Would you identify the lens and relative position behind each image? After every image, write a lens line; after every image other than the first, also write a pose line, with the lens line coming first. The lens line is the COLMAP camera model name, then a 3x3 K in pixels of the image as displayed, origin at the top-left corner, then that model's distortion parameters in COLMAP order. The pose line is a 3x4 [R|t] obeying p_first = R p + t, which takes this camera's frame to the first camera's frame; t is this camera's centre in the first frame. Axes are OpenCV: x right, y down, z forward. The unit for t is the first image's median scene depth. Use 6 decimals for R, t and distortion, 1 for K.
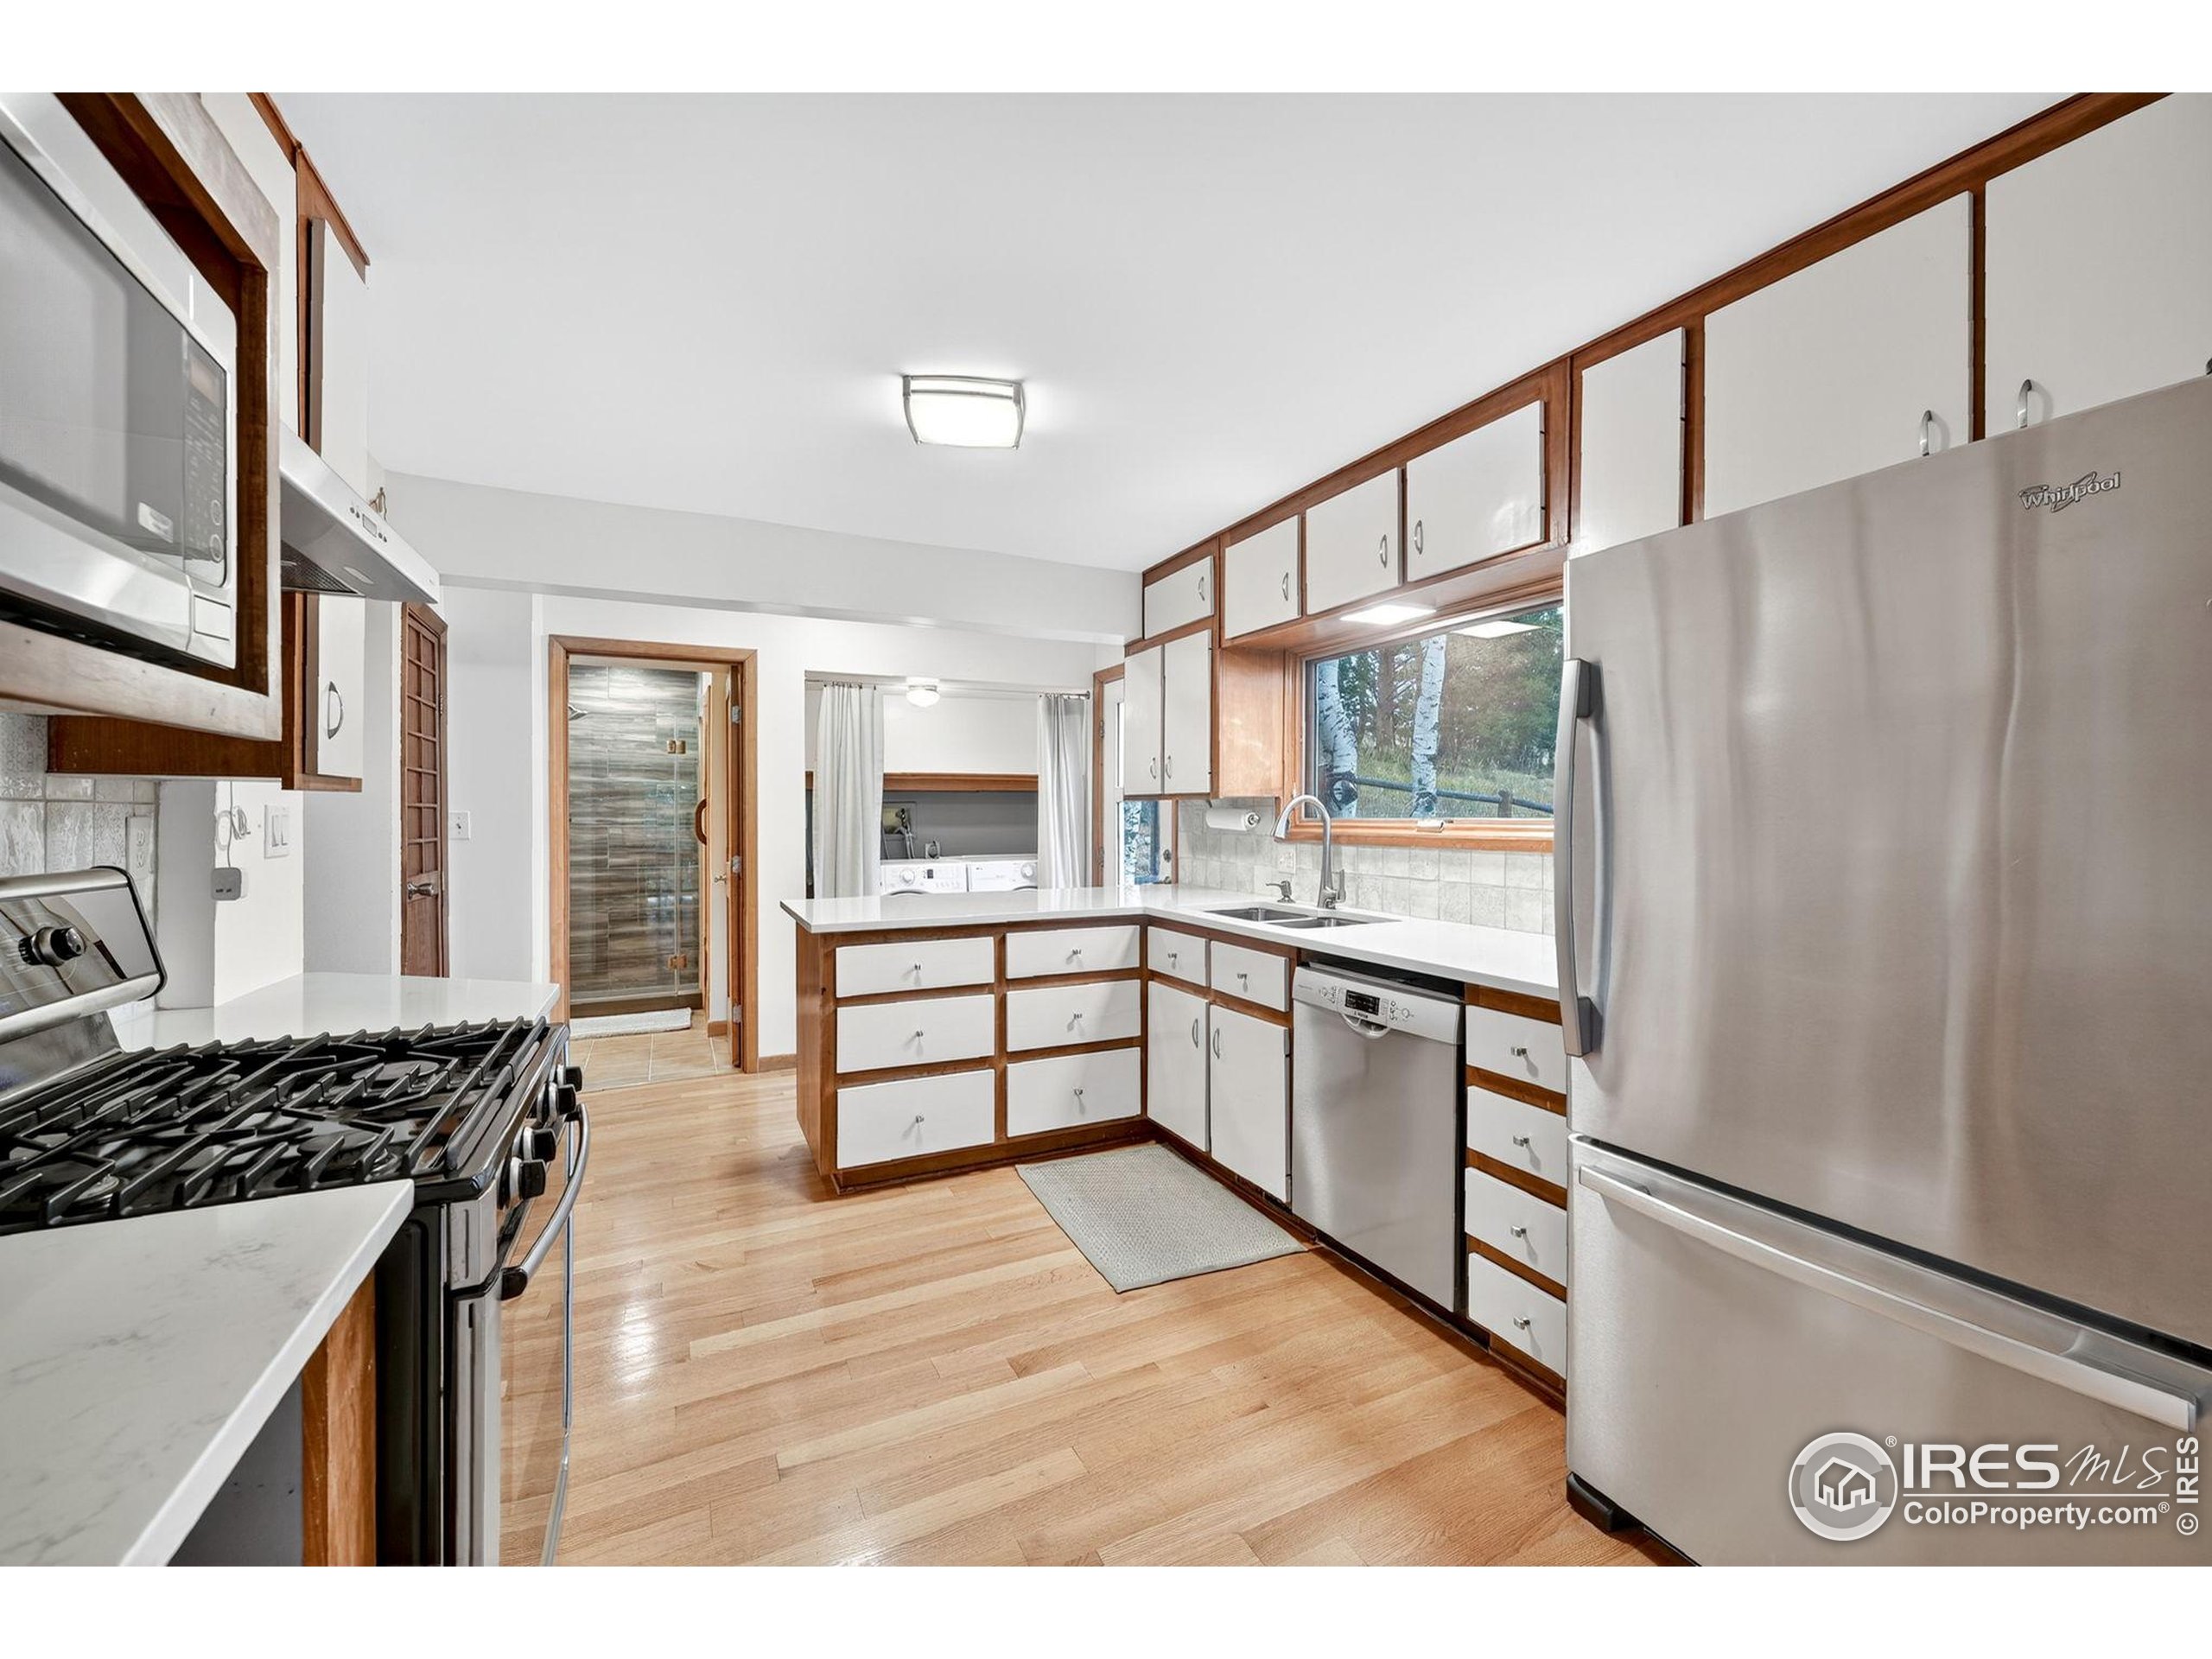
lens RADIAL K [[889.4, 0, 1080.9], [0, 889.4, 815.2], [0, 0, 1]] dist [-0.006500, 0.000217]
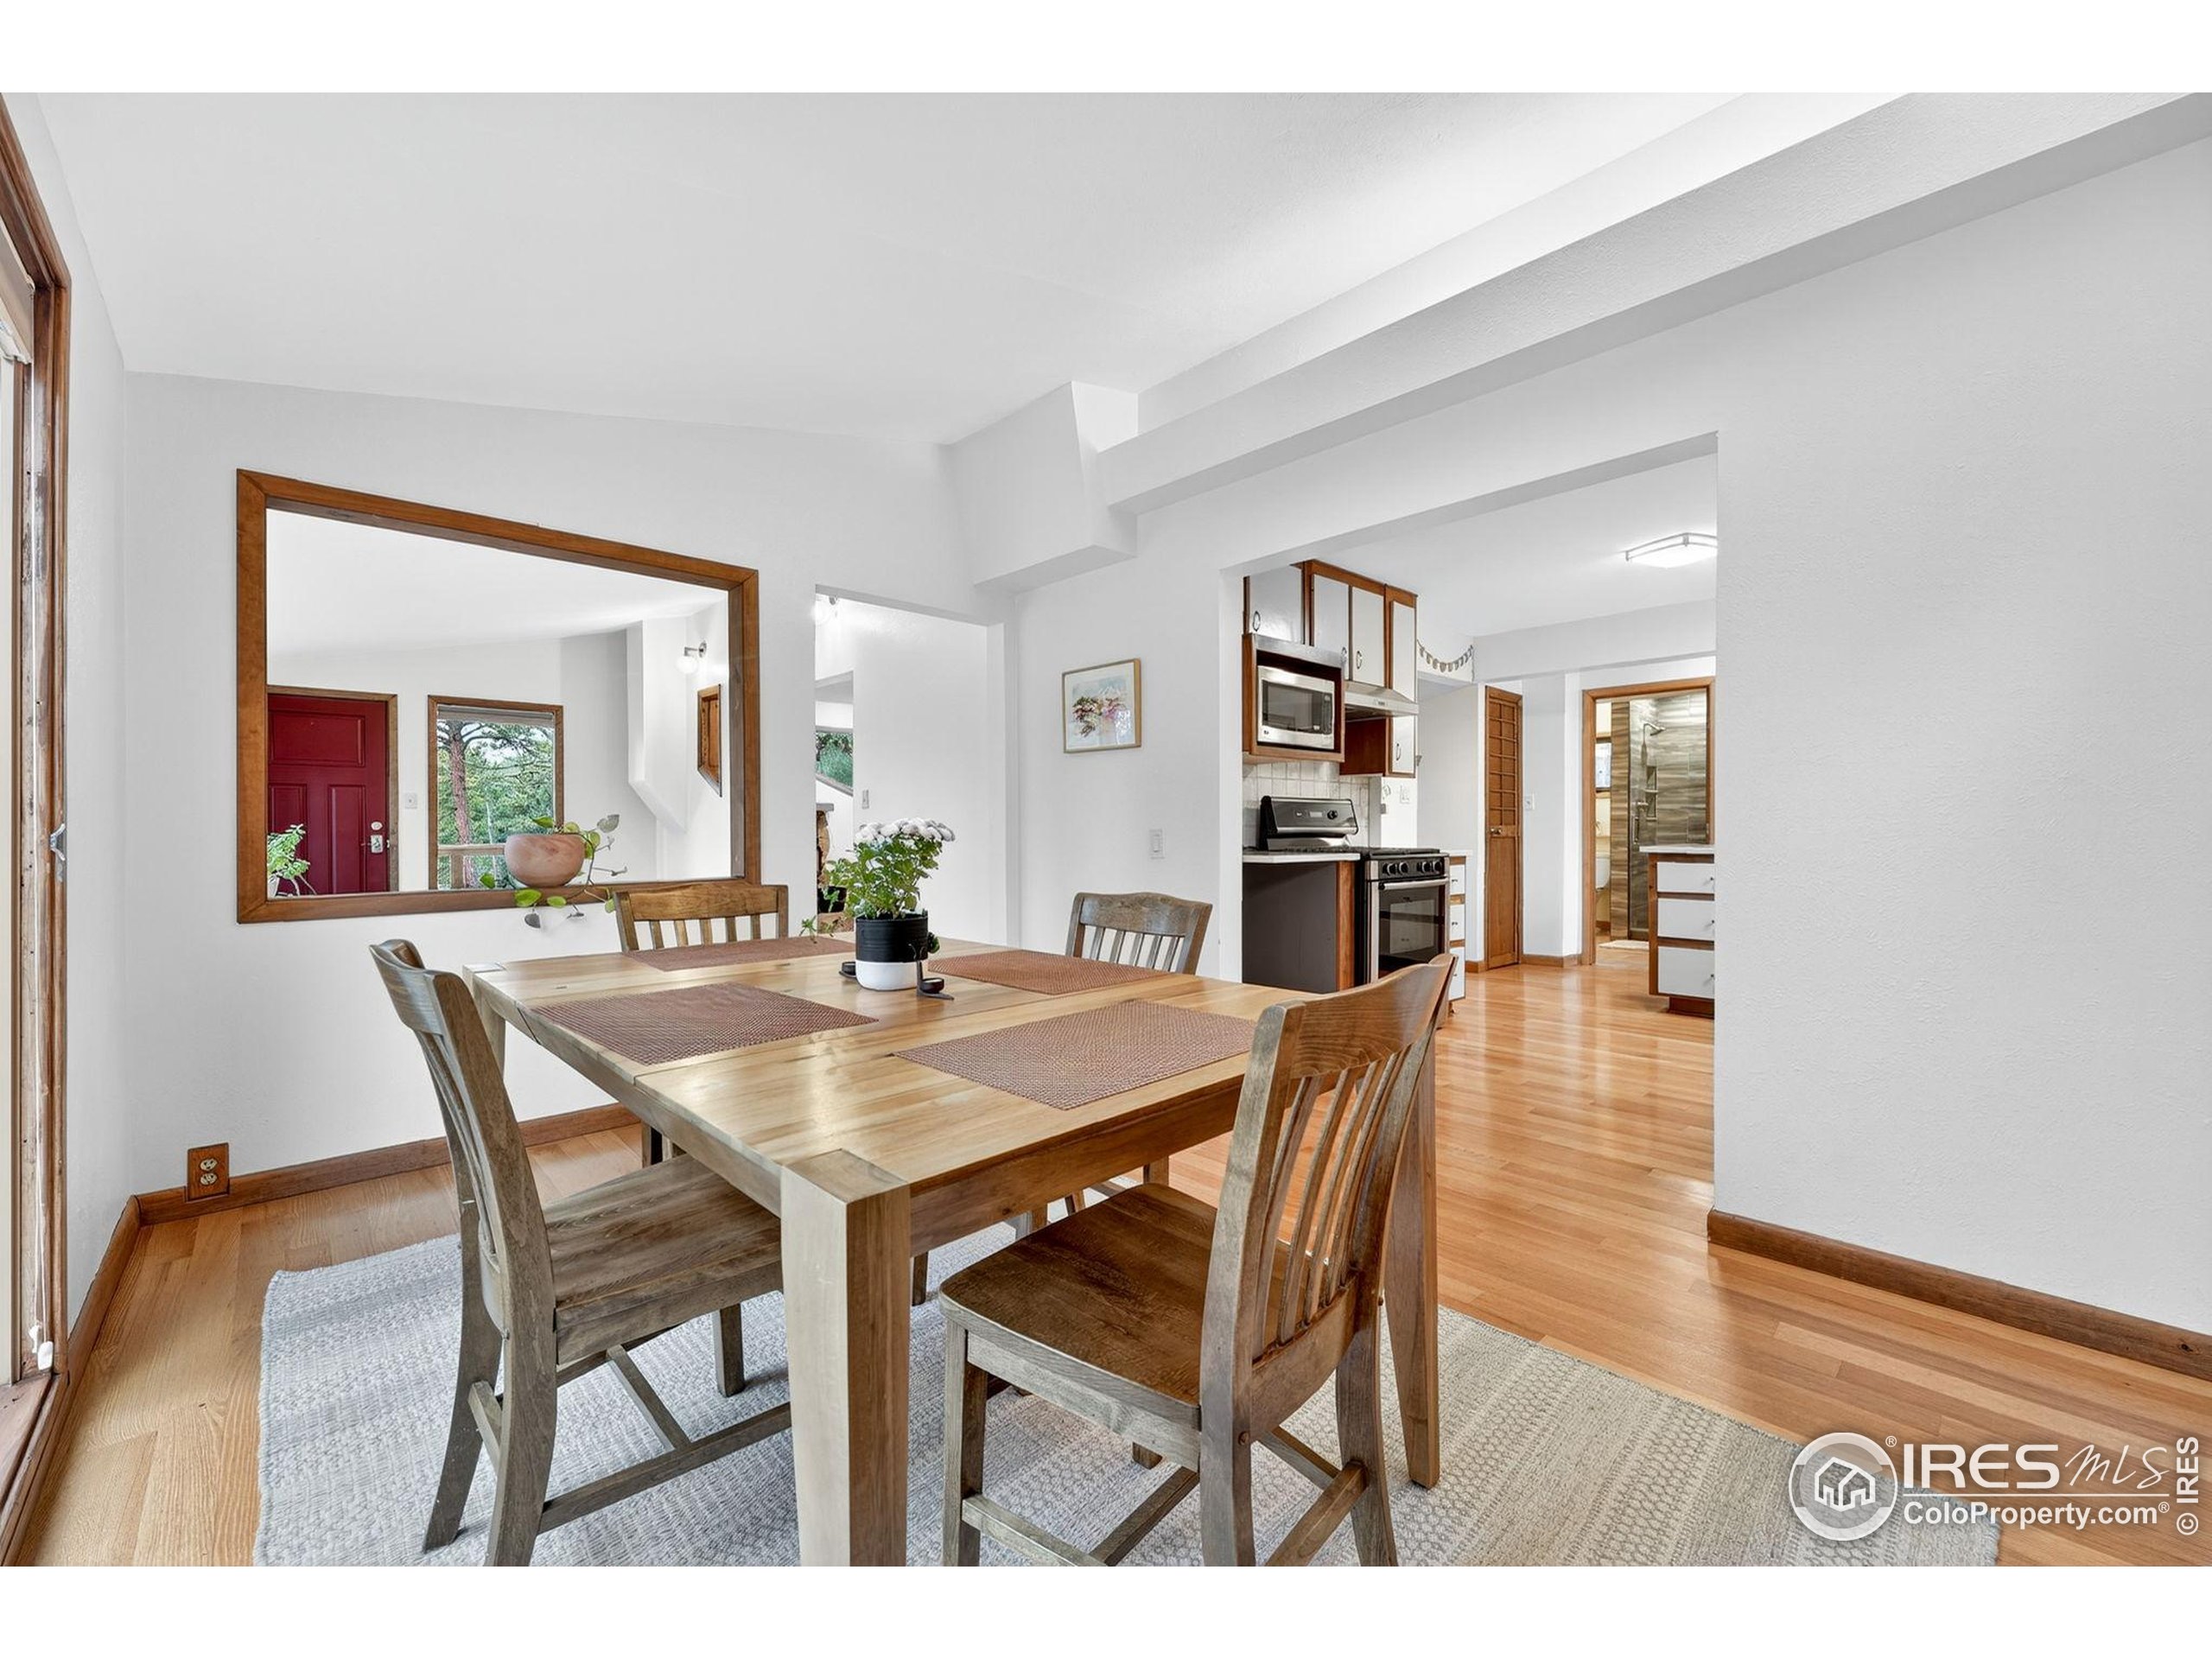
lens RADIAL K [[889.4, 0, 1107.0], [0, 889.4, 827.0], [0, 0, 1]] dist [-0.006500, 0.000217]
pose [[0.308838, 0.003335, -0.951109, 1.005756], [-0.003860, 0.999990, 0.002253, 0.079062], [0.951107, 0.002976, 0.308848, -0.526234]]
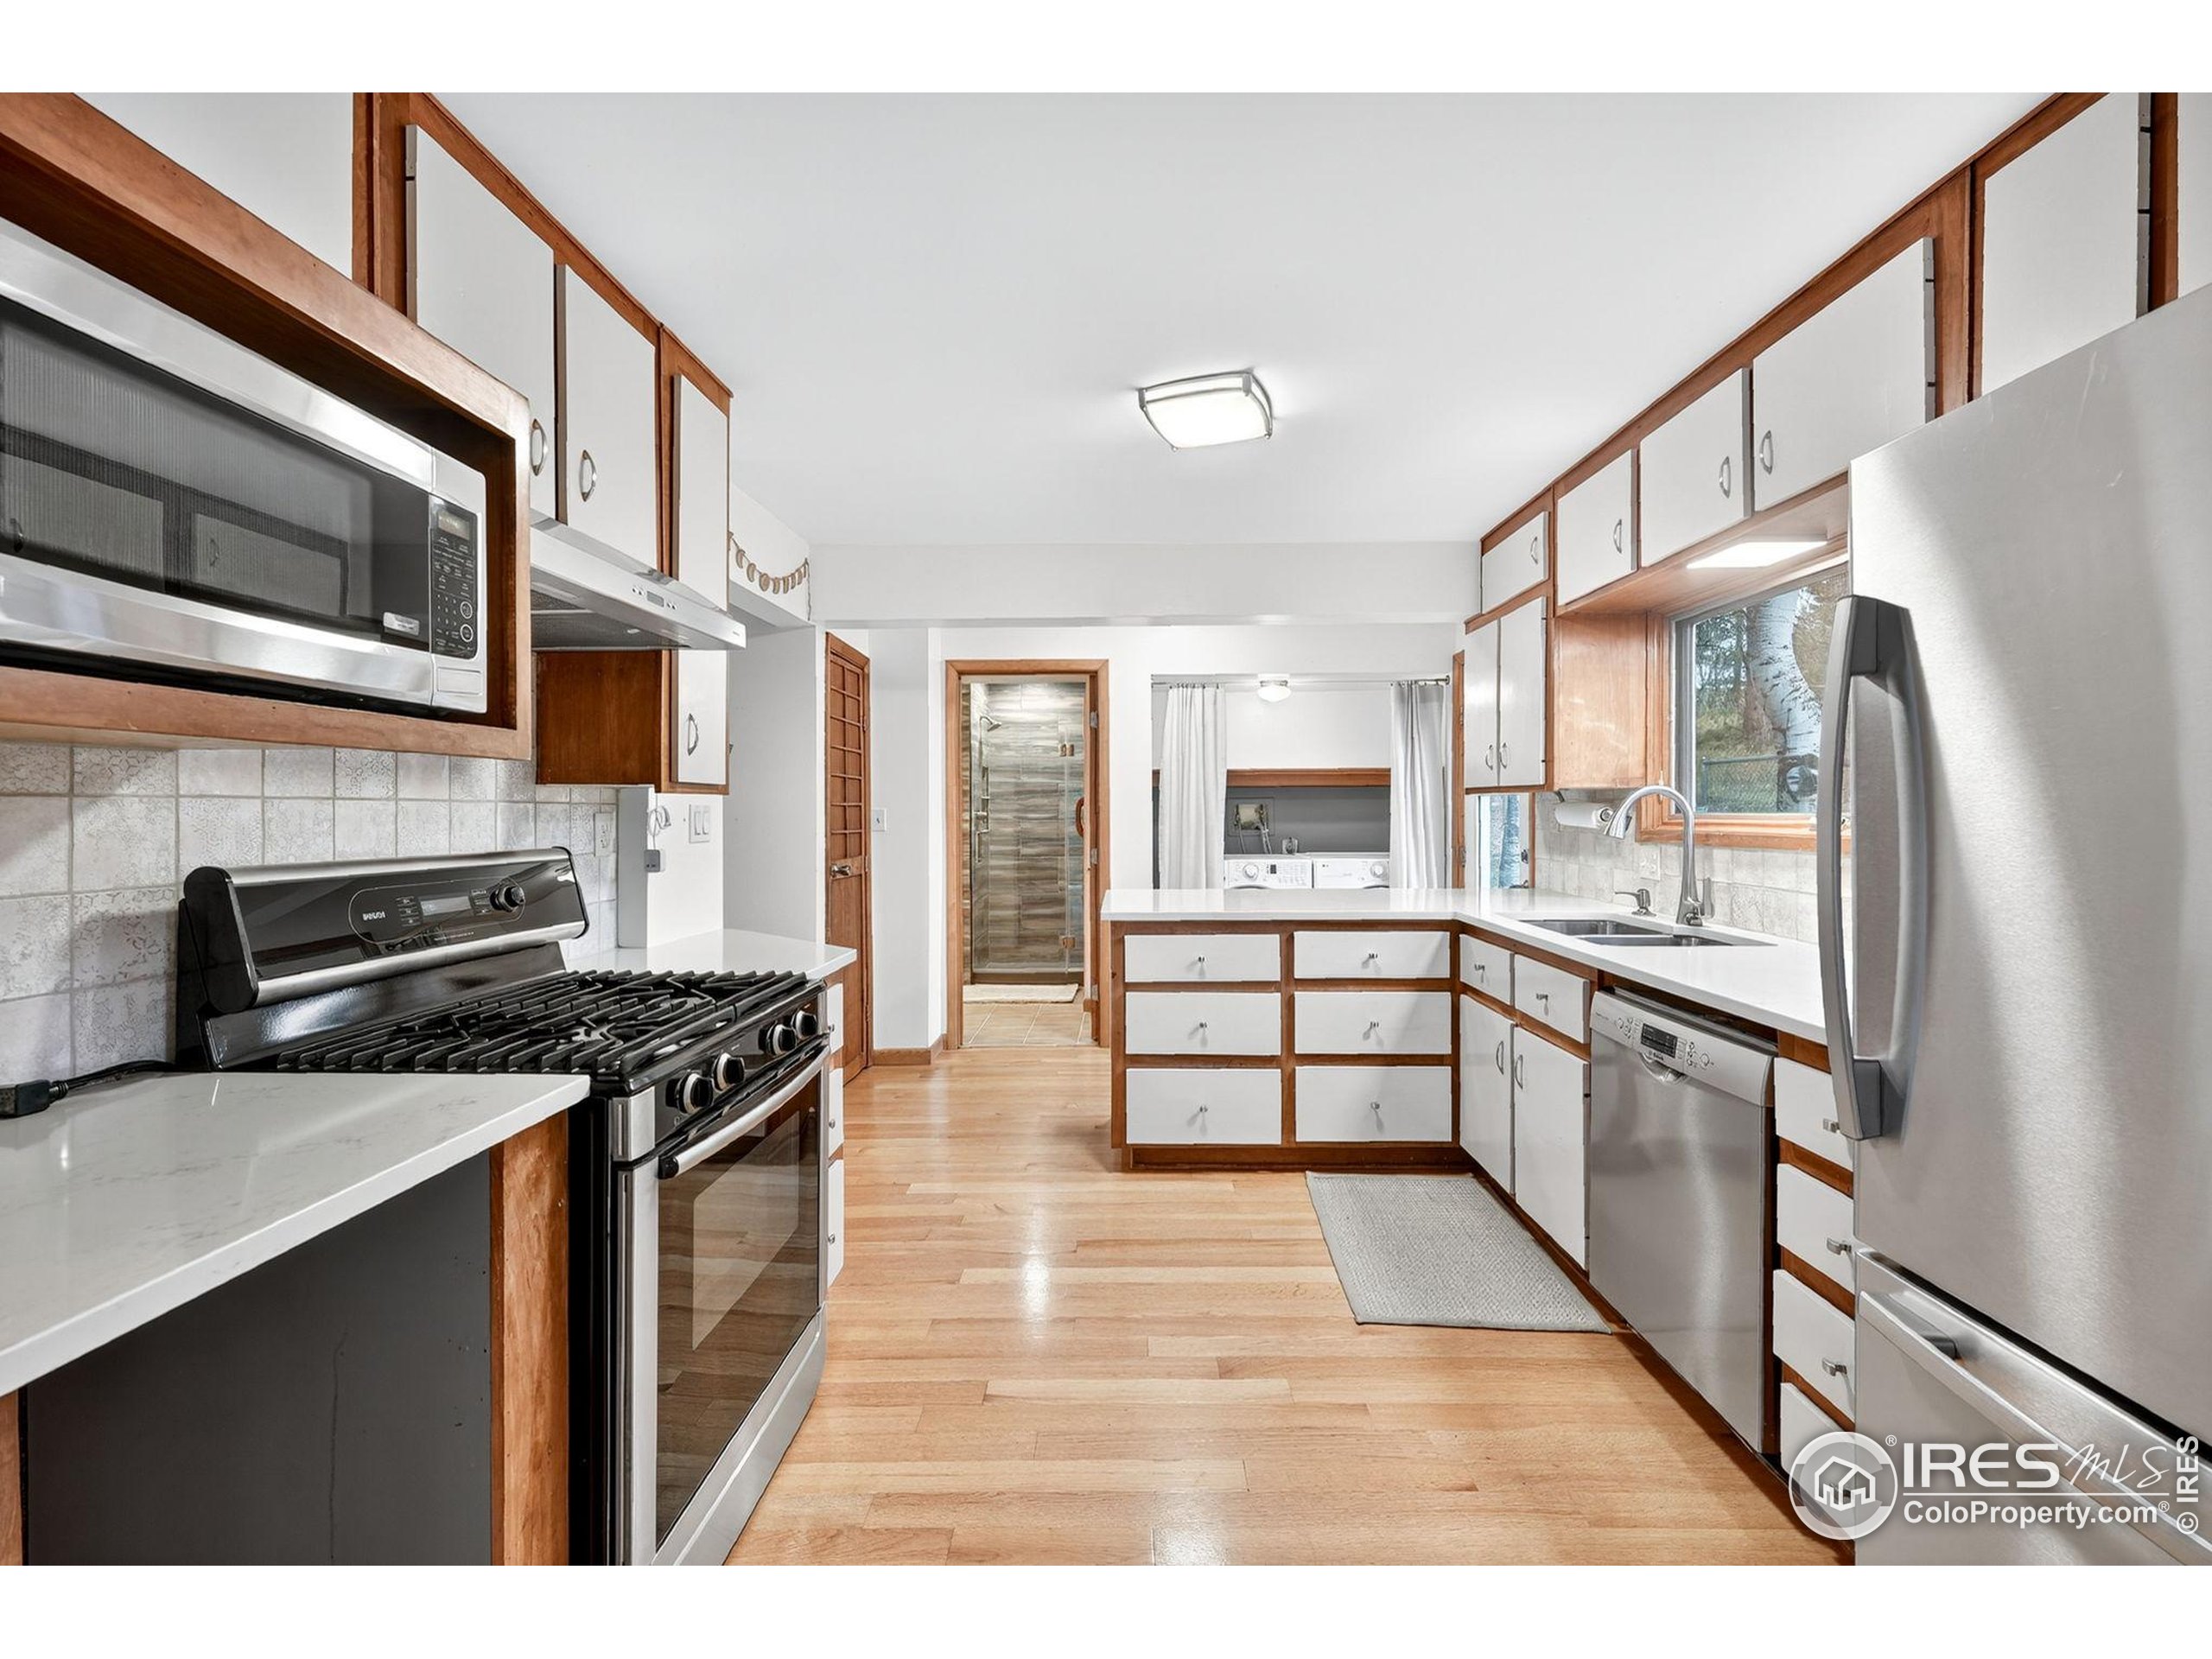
lens RADIAL K [[889.4, 0, 1104.3], [0, 889.4, 811.9], [0, 0, 1]] dist [-0.006500, 0.000217]
pose [[0.892780, -0.001216, -0.450492, 0.178121], [0.001703, 0.999998, 0.000675, 0.000133], [0.450490, -0.001370, 0.892780, 0.038708]]
